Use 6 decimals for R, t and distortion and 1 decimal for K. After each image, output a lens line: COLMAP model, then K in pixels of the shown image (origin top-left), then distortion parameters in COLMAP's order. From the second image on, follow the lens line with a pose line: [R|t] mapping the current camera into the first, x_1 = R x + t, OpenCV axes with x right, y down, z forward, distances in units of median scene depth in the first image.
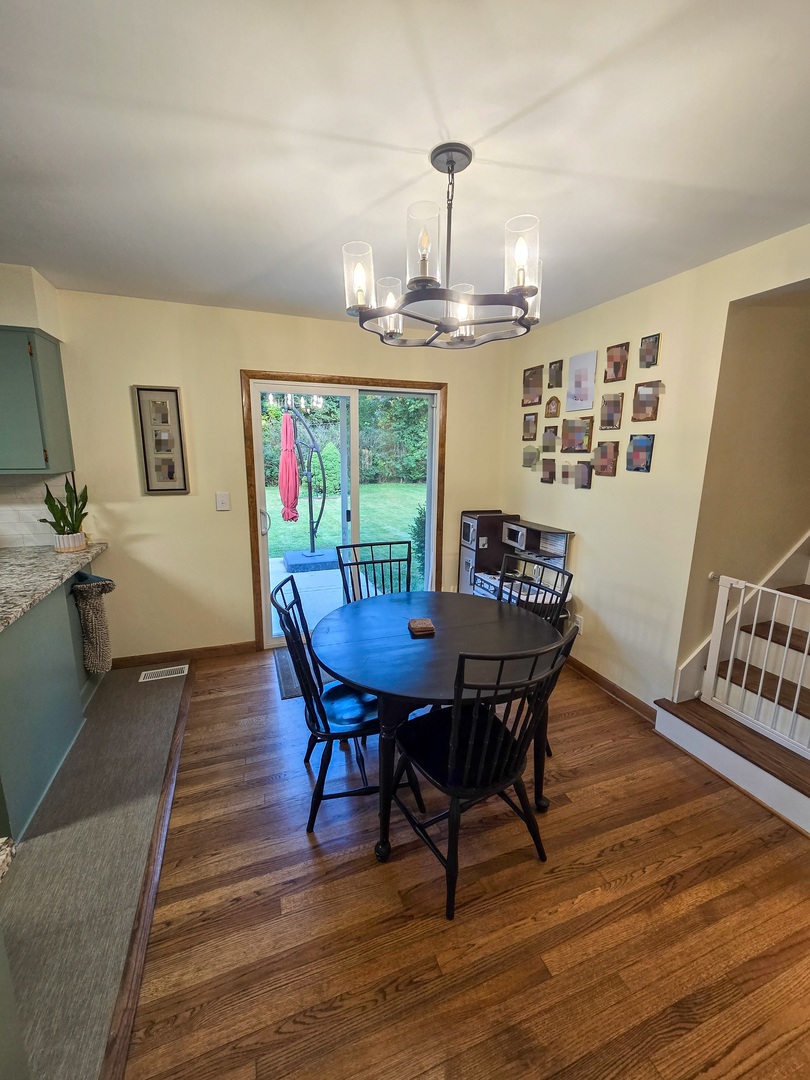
lens RADIAL K [[441.8, 0, 408.2], [0, 441.8, 538.7], [0, 0, 1]] dist [0.000344, 0.000336]
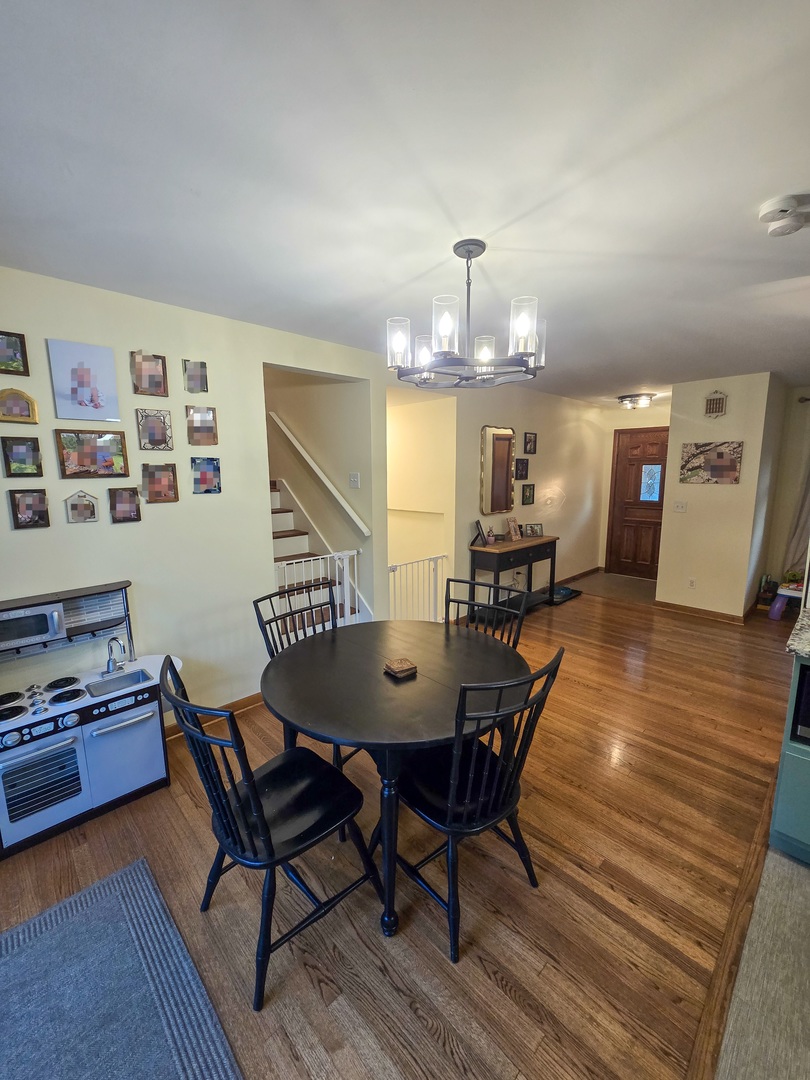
lens RADIAL K [[441.1, 0, 407.2], [0, 441.1, 540.8], [0, 0, 1]] dist [-0.005312, 0.003174]
pose [[-0.398212, -0.154722, 0.904151, -0.606902], [0.185007, 0.951870, 0.244370, -0.216150], [-0.898443, 0.264586, -0.350421, 0.994118]]
